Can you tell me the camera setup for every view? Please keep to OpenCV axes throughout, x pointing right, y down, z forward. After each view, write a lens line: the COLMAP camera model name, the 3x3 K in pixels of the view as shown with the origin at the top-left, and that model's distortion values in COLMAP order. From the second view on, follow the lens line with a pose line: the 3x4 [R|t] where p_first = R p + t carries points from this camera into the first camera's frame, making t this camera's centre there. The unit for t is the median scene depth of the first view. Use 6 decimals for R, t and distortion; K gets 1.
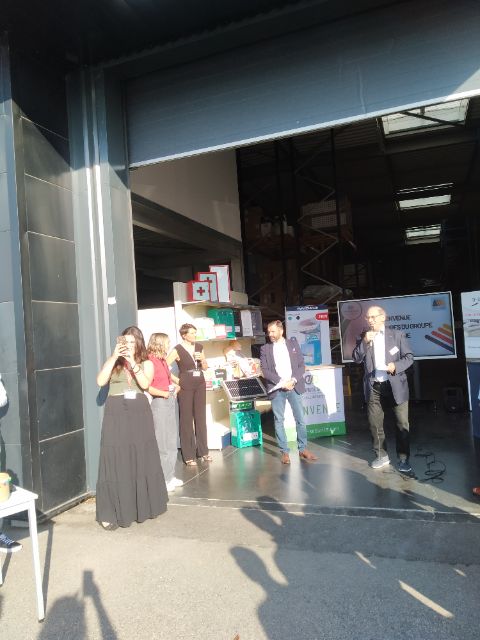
lens RADIAL K [[492.7, 0, 240.0], [0, 492.7, 320.0], [0, 0, 1]] dist [0.073799, -0.091524]
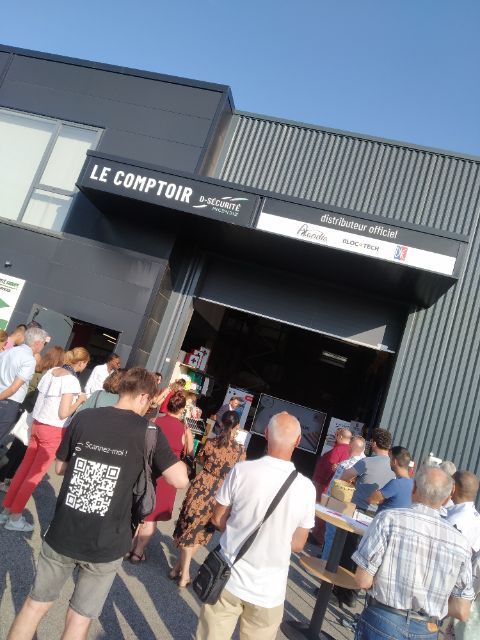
lens RADIAL K [[492.7, 0, 240.0], [0, 492.7, 320.0], [0, 0, 1]] dist [0.073799, -0.091524]
pose [[0.911429, 0.387358, 0.138748, -0.215464], [-0.369478, 0.918892, -0.138289, -0.012154], [-0.181062, 0.074776, 0.980625, -0.664338]]
